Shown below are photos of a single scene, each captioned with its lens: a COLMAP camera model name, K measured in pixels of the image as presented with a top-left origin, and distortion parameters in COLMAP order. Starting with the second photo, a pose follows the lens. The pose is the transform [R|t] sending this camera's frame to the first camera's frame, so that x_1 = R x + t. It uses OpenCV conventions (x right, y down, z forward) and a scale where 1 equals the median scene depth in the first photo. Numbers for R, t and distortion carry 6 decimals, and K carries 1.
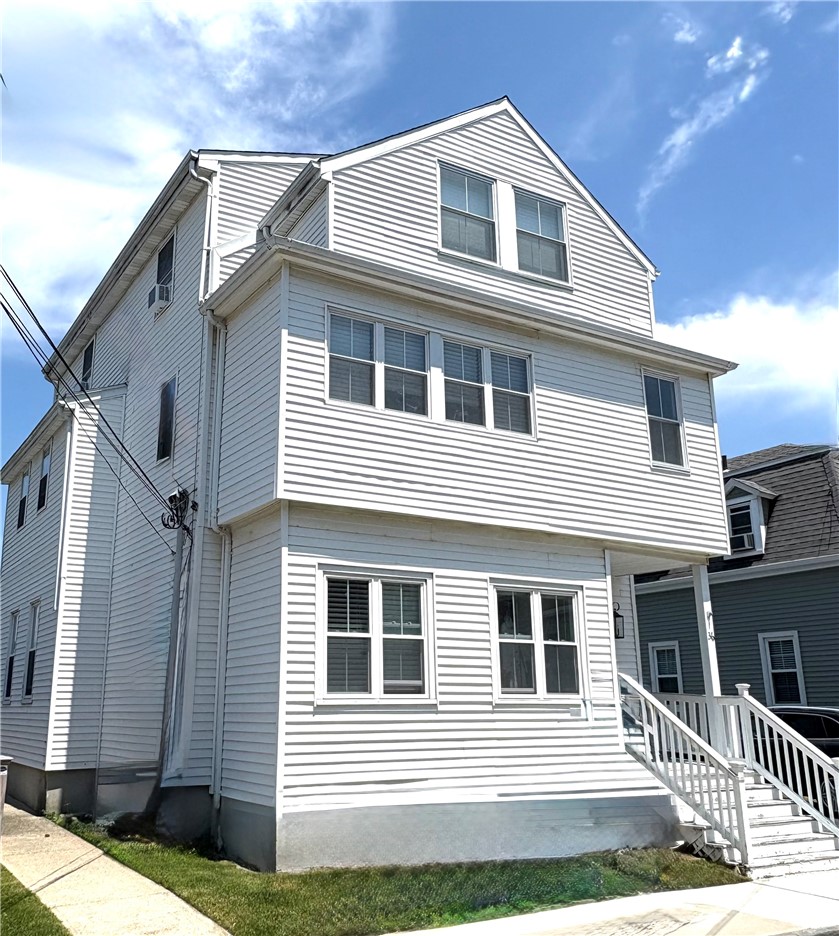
lens RADIAL K [[932.9, 0, 419.5], [0, 932.9, 468.0], [0, 0, 1]] dist [0.024118, 0.017854]
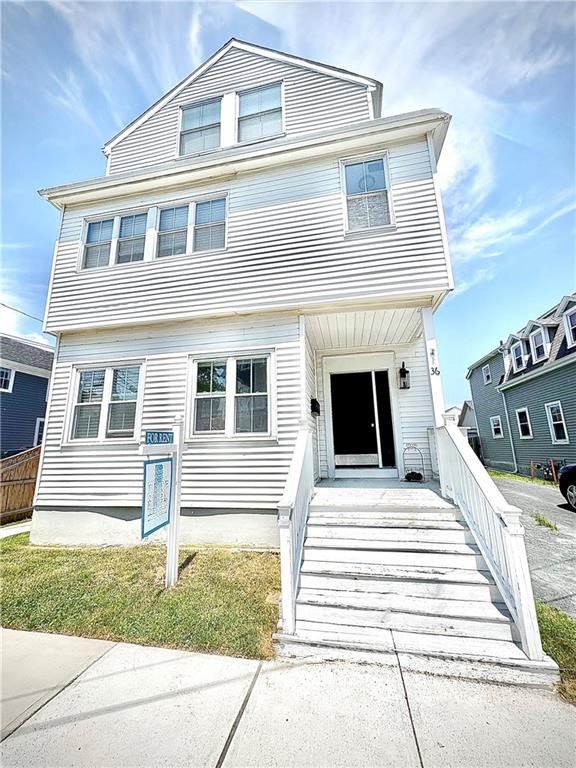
lens RADIAL K [[310.6, 0, 288.0], [0, 310.6, 384.0], [0, 0, 1]] dist [-0.003064, 0.000329]
pose [[0.723845, -0.138535, -0.675912, 0.489780], [0.192400, 0.981304, 0.004915, 0.185030], [0.662595, -0.133603, 0.736966, 0.737541]]
